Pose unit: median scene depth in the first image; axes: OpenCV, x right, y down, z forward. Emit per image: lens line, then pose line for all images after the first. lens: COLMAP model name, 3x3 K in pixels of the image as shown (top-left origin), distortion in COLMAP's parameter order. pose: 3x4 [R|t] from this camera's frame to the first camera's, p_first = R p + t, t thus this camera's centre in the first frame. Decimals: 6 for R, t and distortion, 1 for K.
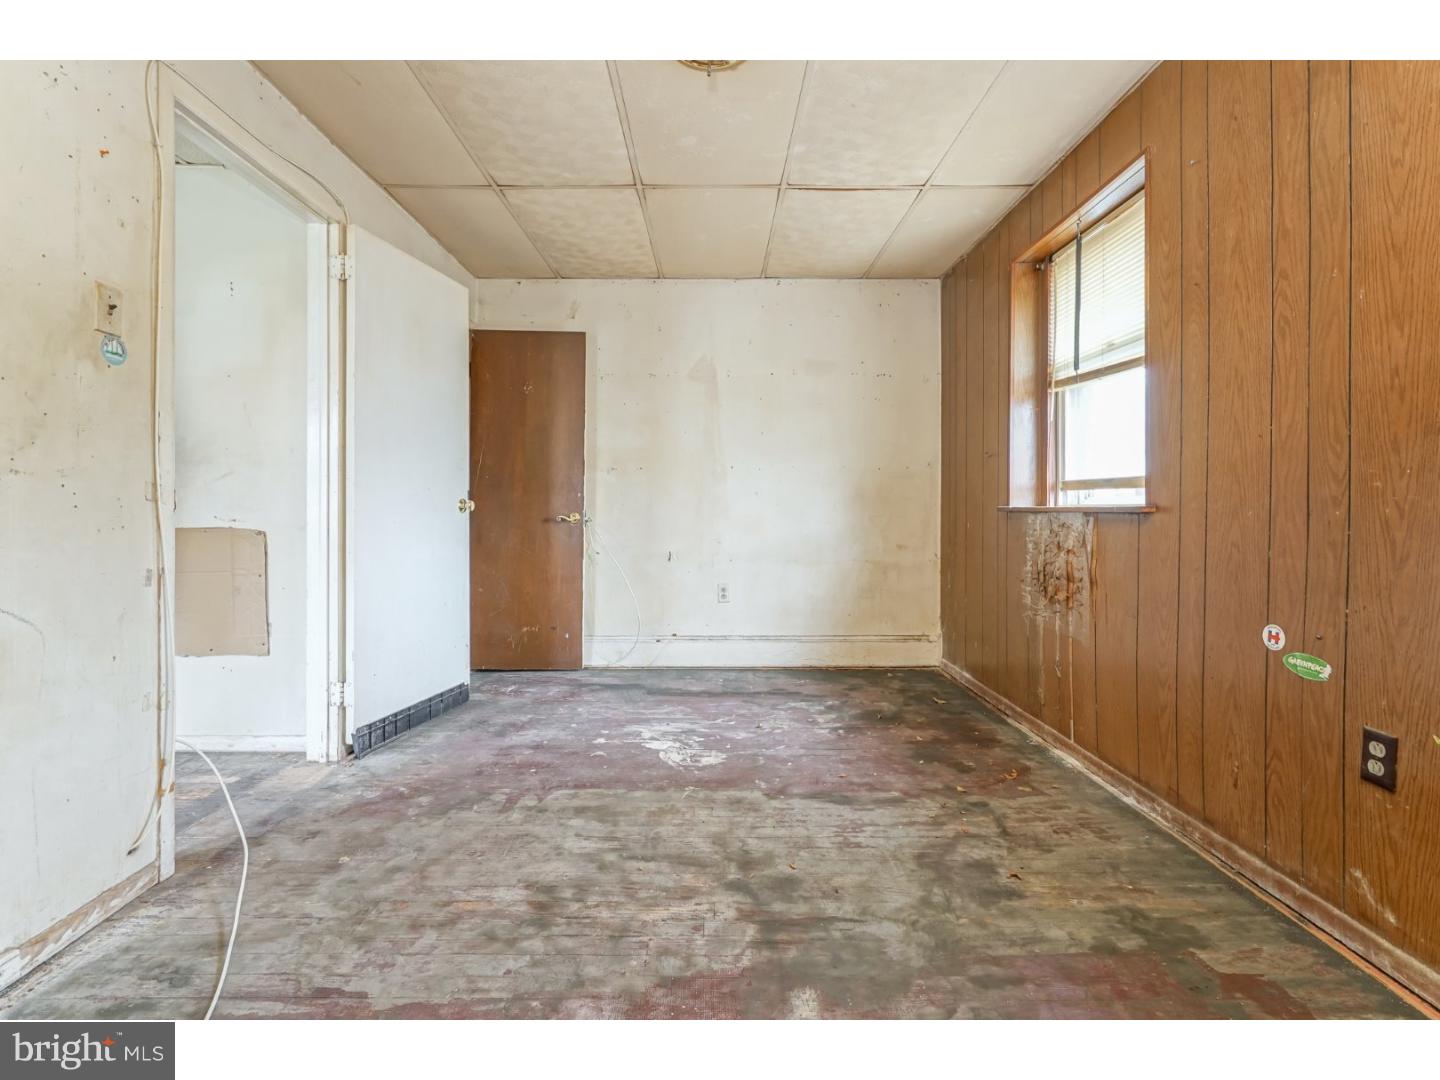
lens RADIAL K [[702.9, 0, 714.7], [0, 702.9, 527.1], [0, 0, 1]] dist [0.031295, -0.000568]
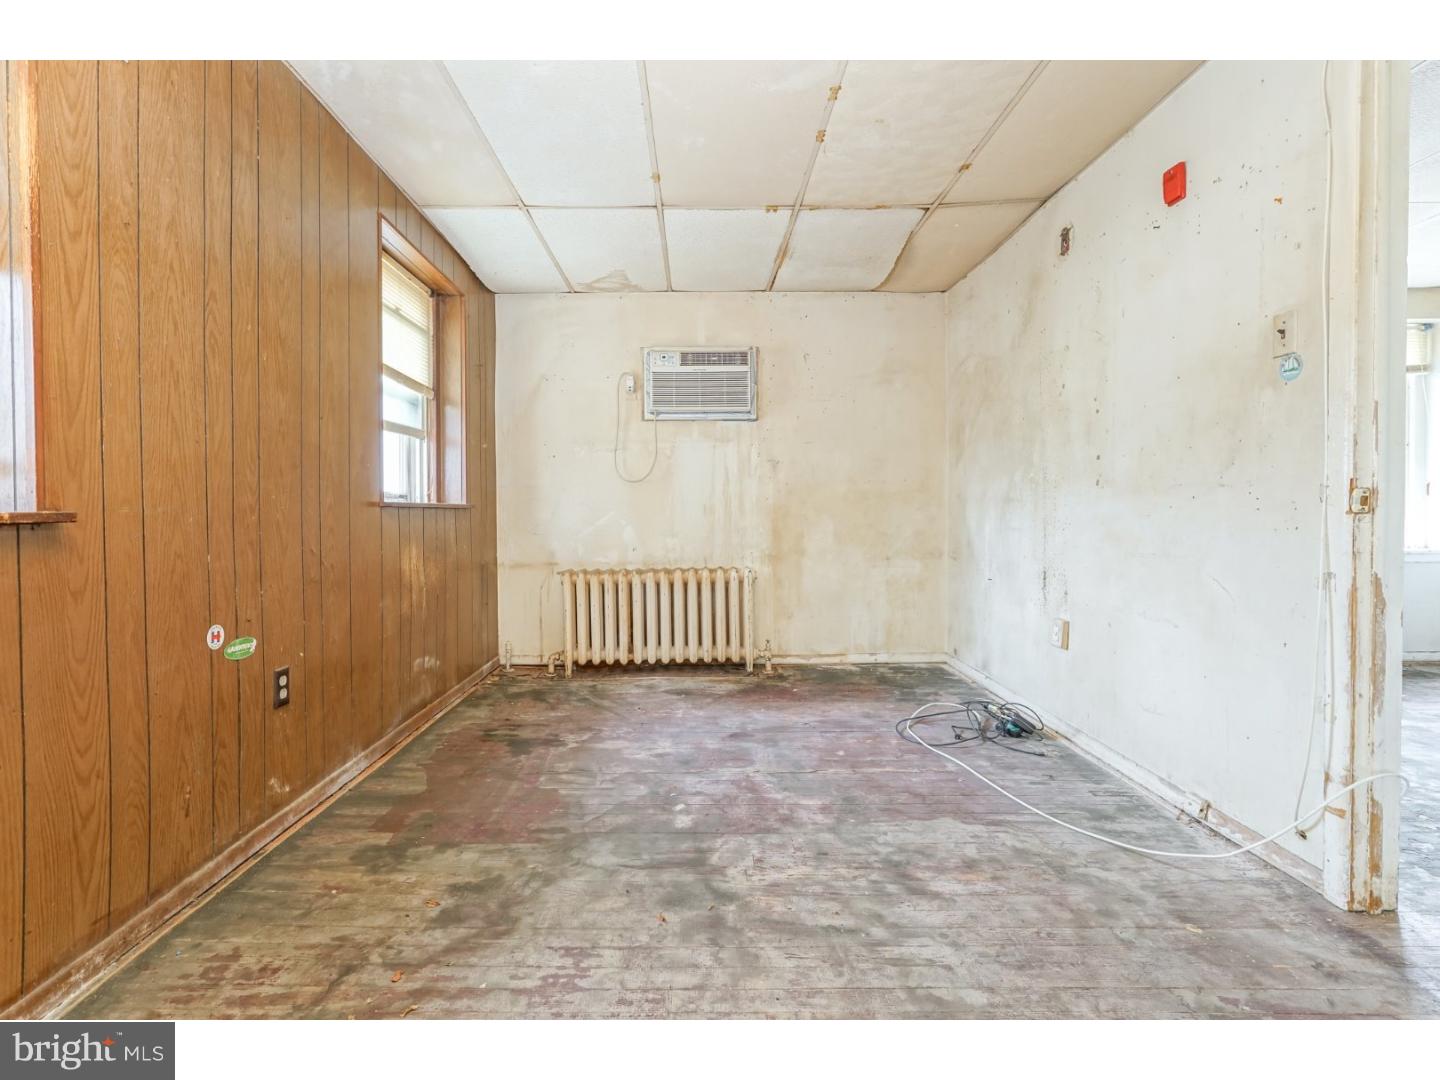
lens RADIAL K [[689.1, 0, 683.3], [0, 689.1, 523.8], [0, 0, 1]] dist [-0.001850, 0.000073]
pose [[-0.999525, 0.003433, 0.030636, 0.061590], [0.004767, 0.999039, 0.043577, -0.053902], [-0.030457, 0.043703, -0.998580, 2.003523]]
